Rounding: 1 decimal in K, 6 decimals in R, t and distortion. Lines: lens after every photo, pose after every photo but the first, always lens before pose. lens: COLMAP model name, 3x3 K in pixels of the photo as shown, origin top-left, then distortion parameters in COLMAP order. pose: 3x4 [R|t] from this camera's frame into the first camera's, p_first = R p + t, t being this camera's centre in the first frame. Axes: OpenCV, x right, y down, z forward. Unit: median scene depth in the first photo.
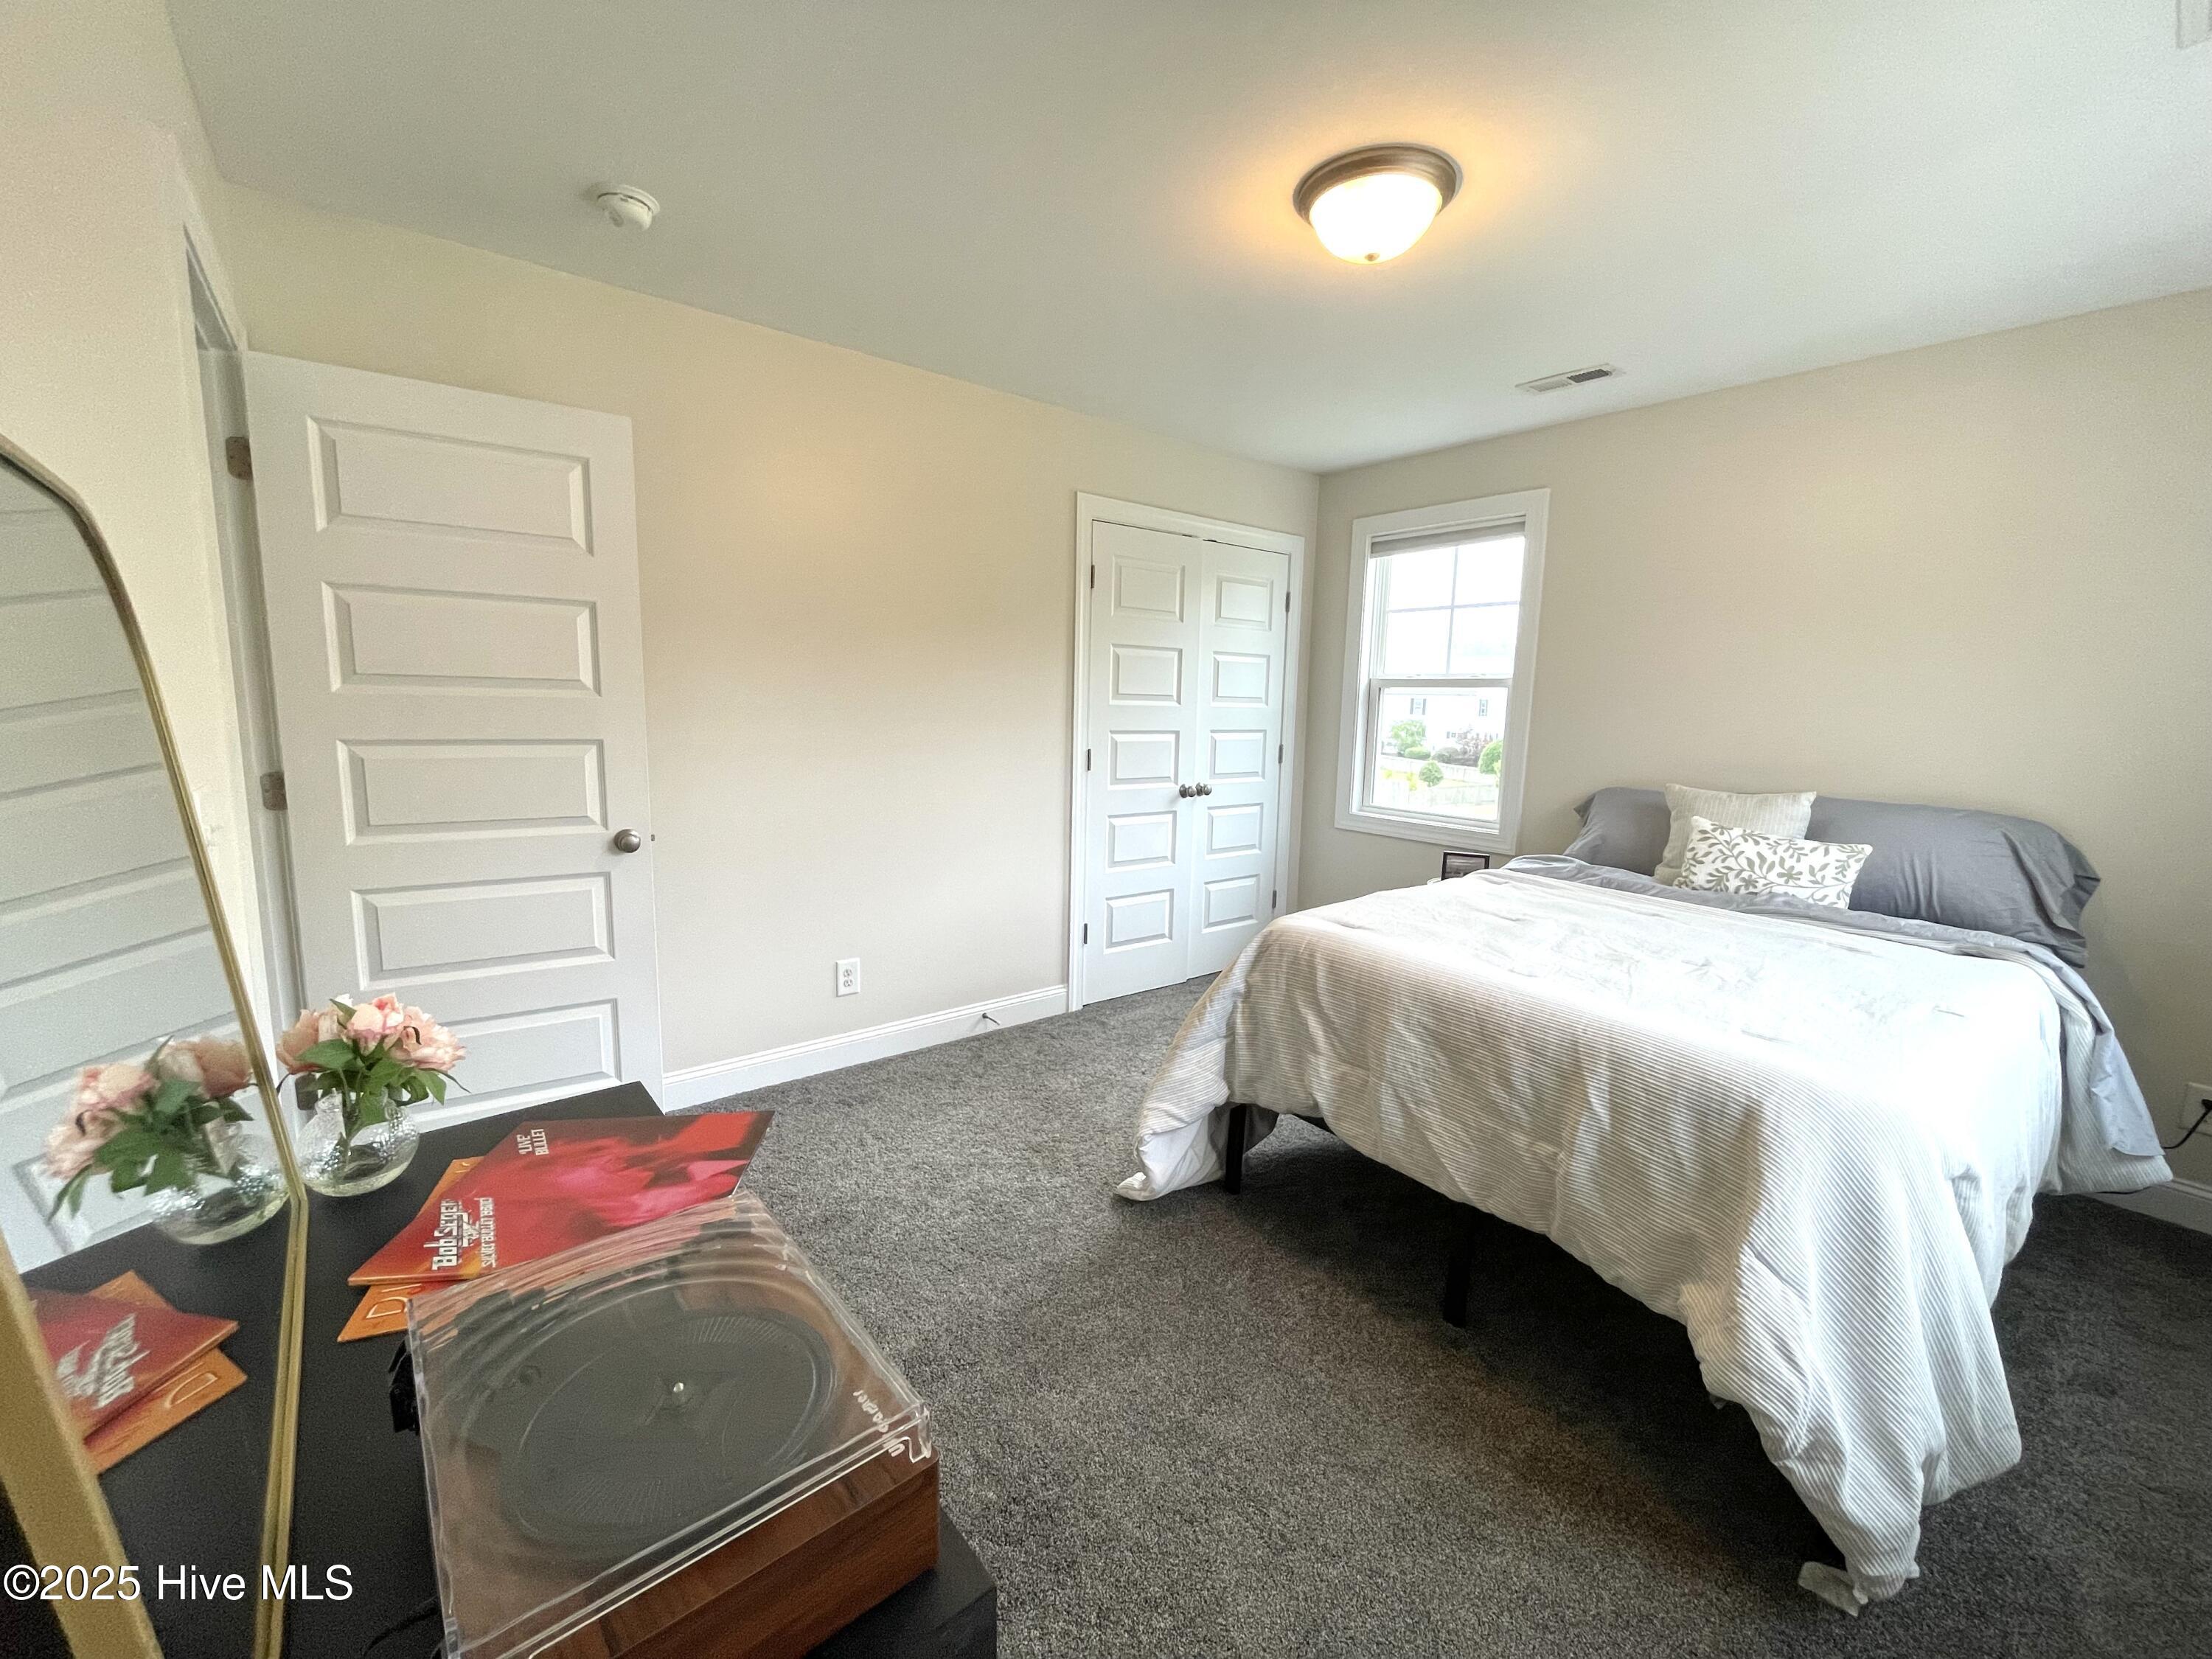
lens RADIAL K [[895.7, 0, 1111.2], [0, 895.7, 829.9], [0, 0, 1]] dist [-0.001164, -0.000219]
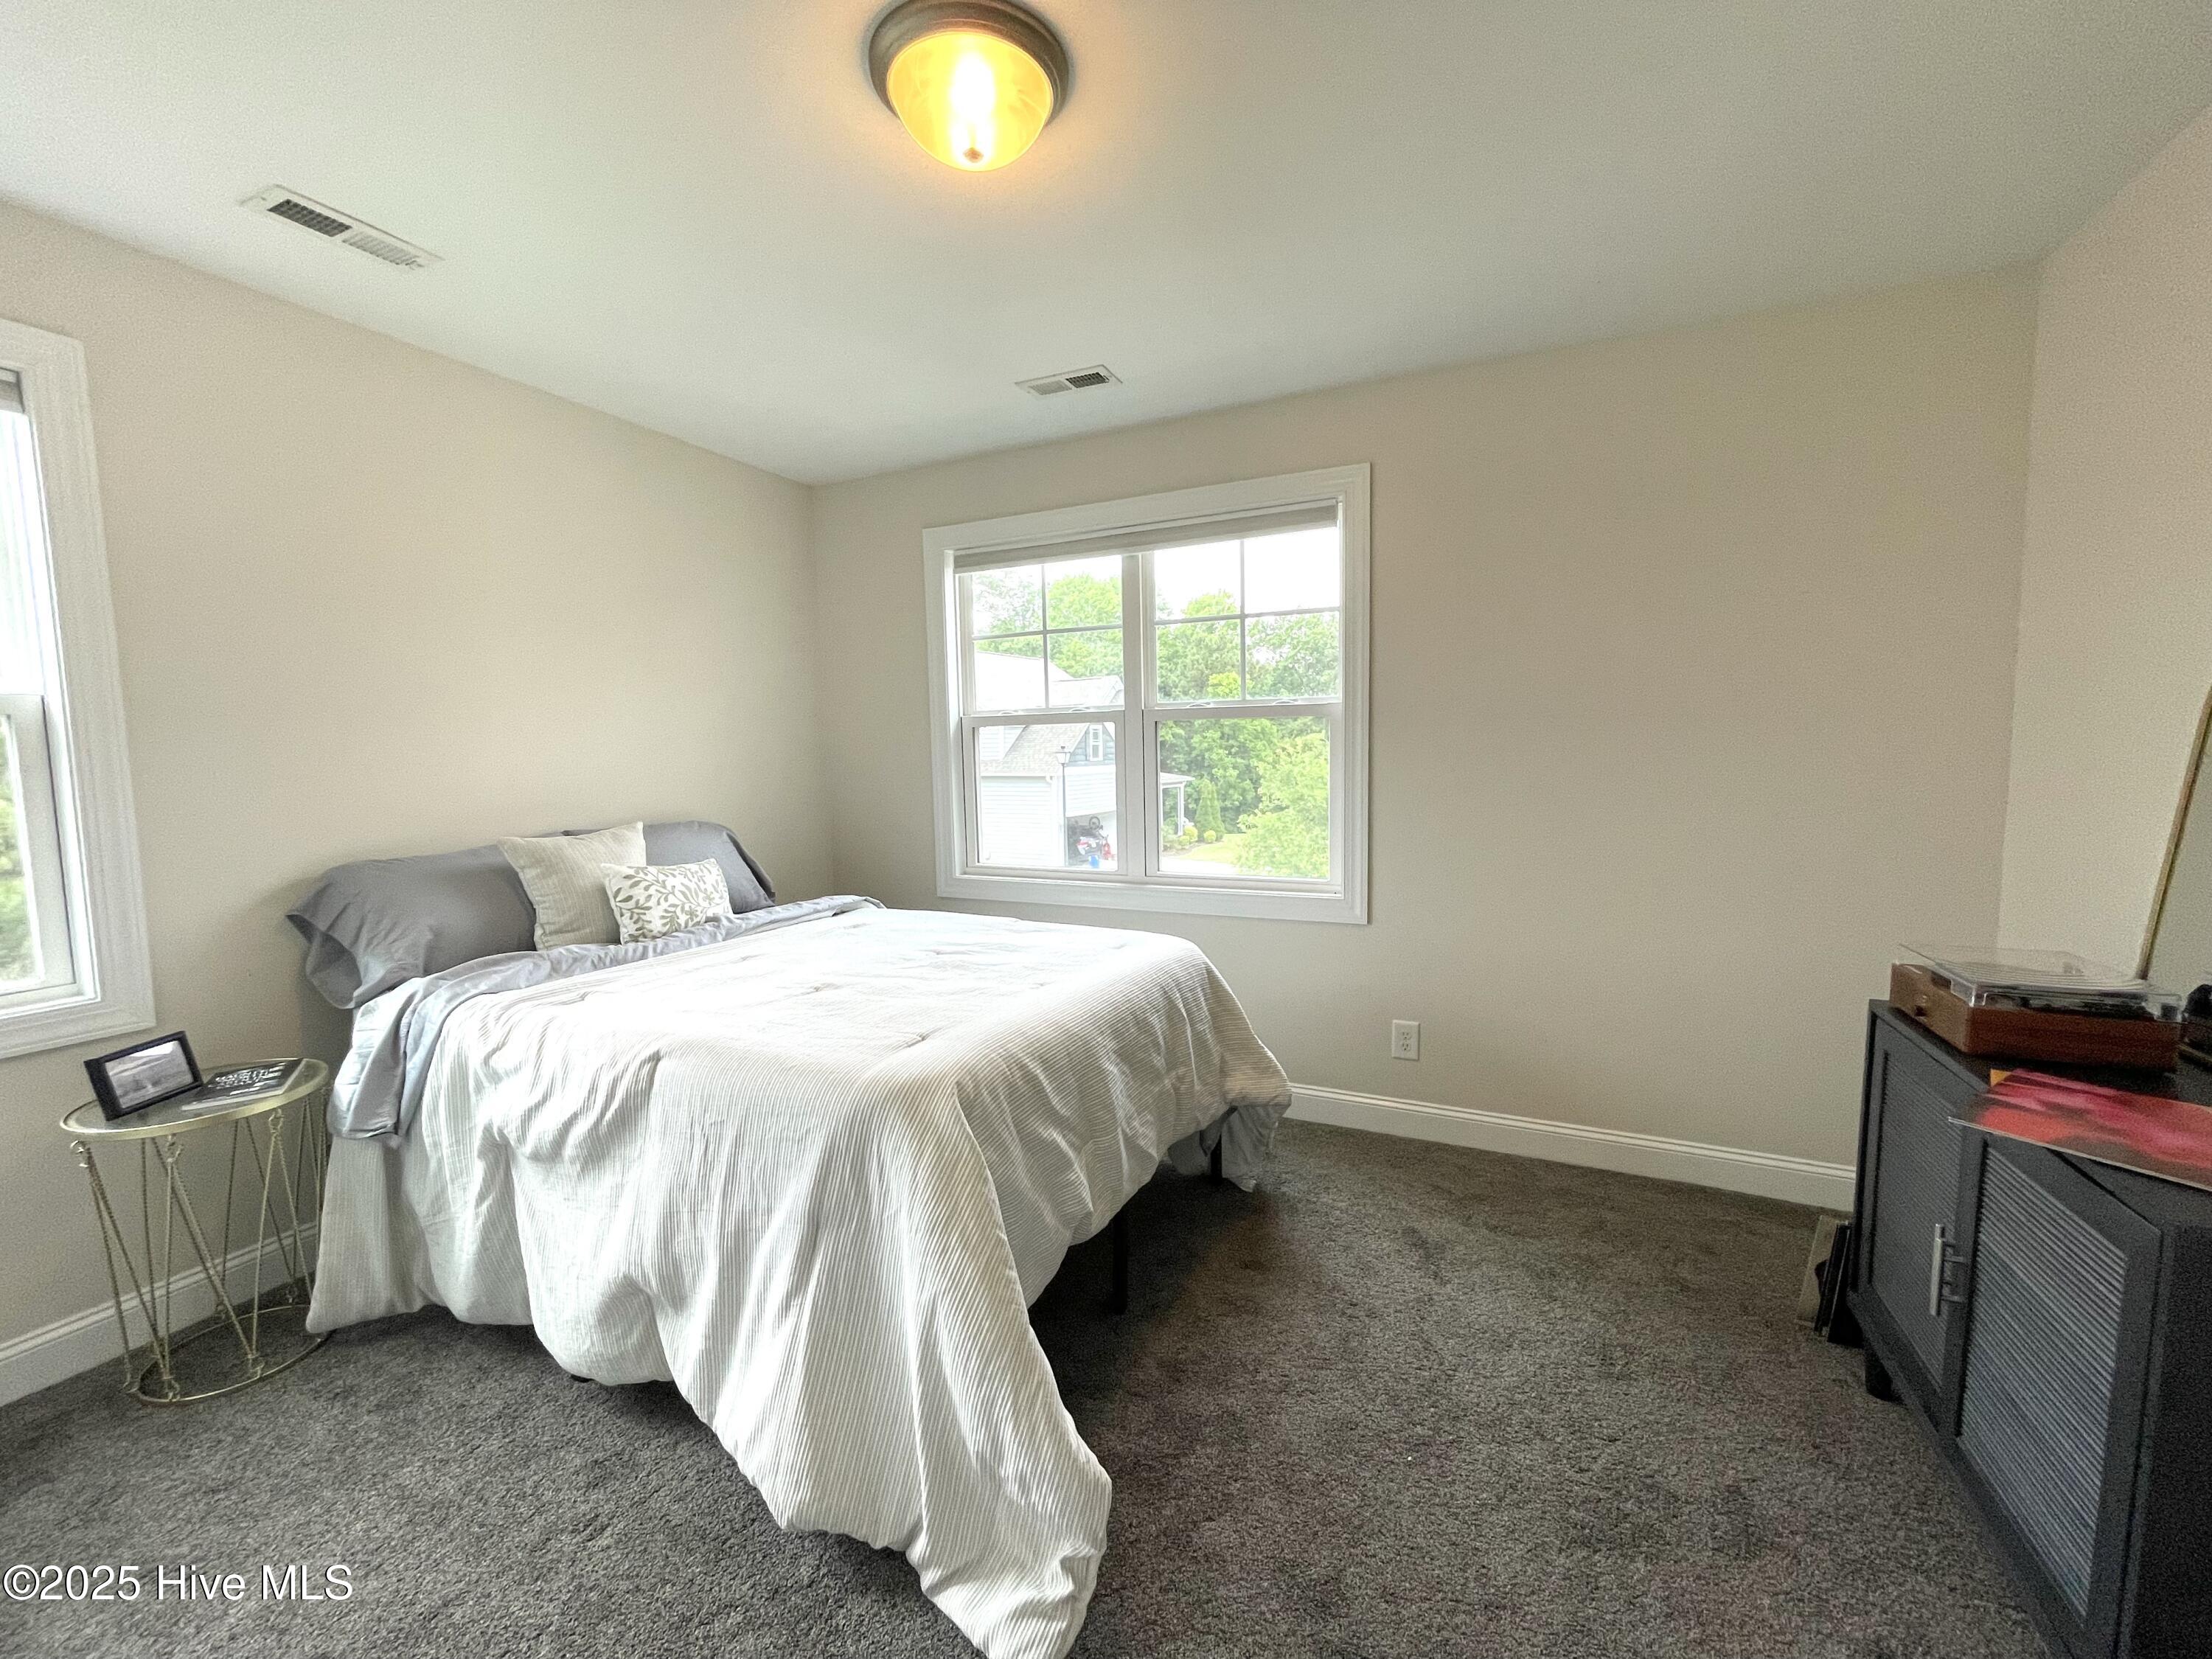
lens RADIAL K [[895.7, 0, 1111.2], [0, 895.7, 829.9], [0, 0, 1]] dist [-0.001164, -0.000219]
pose [[-0.411646, -0.098332, 0.906023, -0.461252], [0.137784, 0.976019, 0.168530, -0.168026], [-0.900868, 0.194210, -0.388226, 1.169351]]
